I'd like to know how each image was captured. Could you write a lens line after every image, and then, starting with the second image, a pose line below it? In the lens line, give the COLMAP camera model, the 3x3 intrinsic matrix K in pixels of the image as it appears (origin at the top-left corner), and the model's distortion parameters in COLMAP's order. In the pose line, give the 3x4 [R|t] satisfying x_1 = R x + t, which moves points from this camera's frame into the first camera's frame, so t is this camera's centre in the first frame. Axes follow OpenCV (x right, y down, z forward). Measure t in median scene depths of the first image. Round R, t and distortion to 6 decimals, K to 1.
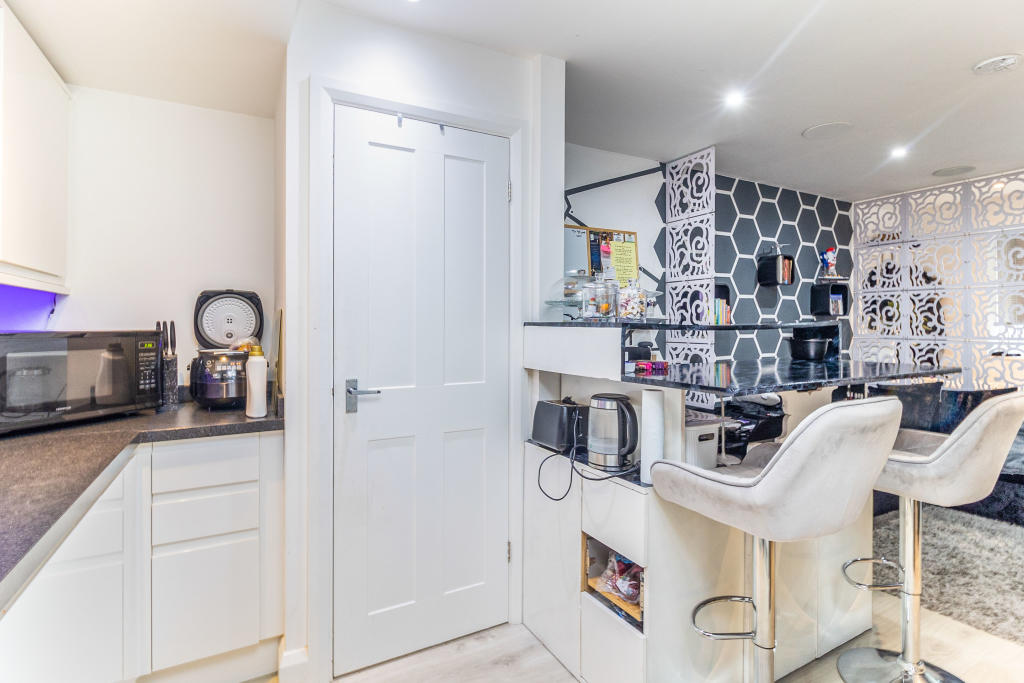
lens RADIAL K [[491.0, 0, 515.6], [0, 491.0, 327.6], [0, 0, 1]] dist [0.004751, -0.001519]
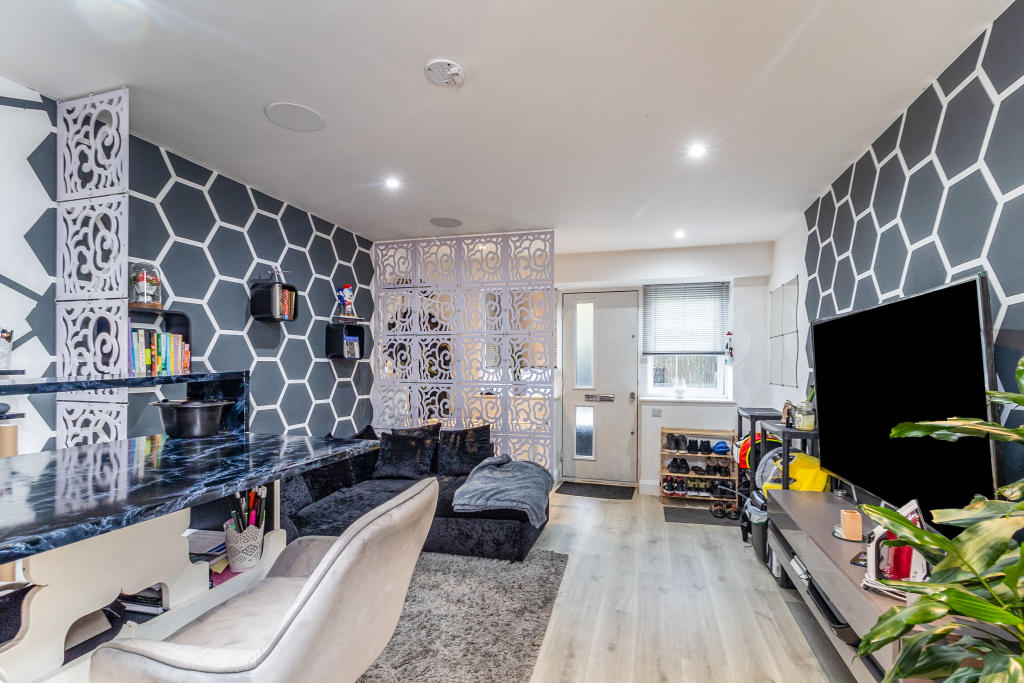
lens RADIAL K [[491.0, 0, 500.8], [0, 491.0, 365.3], [0, 0, 1]] dist [0.004751, -0.001519]
pose [[0.715093, 0.004858, 0.699013, 0.231670], [-0.003649, 0.999988, -0.003216, -0.011511], [-0.699020, -0.000251, 0.715102, 0.164612]]
